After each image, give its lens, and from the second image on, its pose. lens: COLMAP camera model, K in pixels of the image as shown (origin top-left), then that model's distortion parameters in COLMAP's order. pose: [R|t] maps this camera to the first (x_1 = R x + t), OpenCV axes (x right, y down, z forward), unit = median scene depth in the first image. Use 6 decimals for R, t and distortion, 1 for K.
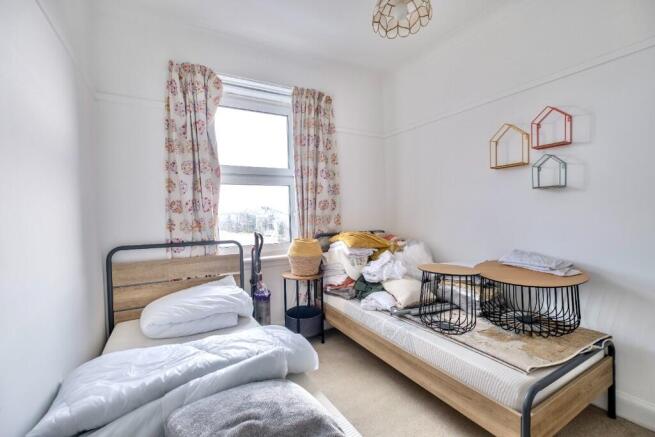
lens RADIAL K [[283.5, 0, 324.7], [0, 283.5, 217.0], [0, 0, 1]] dist [-0.007200, 0.001489]
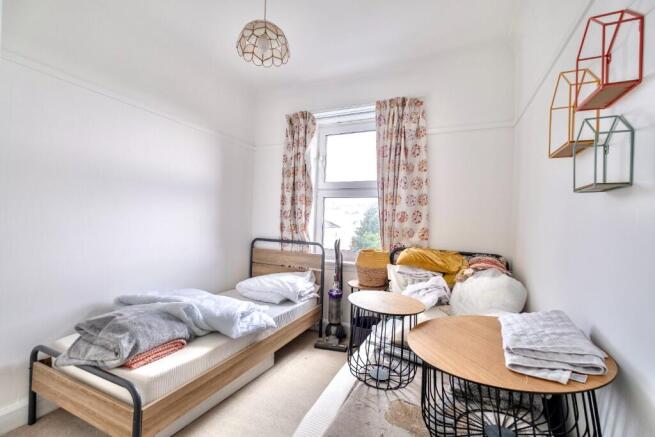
lens RADIAL K [[283.5, 0, 325.5], [0, 283.5, 217.1], [0, 0, 1]] dist [-0.007200, 0.001489]
pose [[0.590261, 0.028100, -0.806723, 0.713812], [-0.059591, 0.998184, -0.008833, -0.022361], [0.805010, 0.053287, 0.590863, 0.298006]]
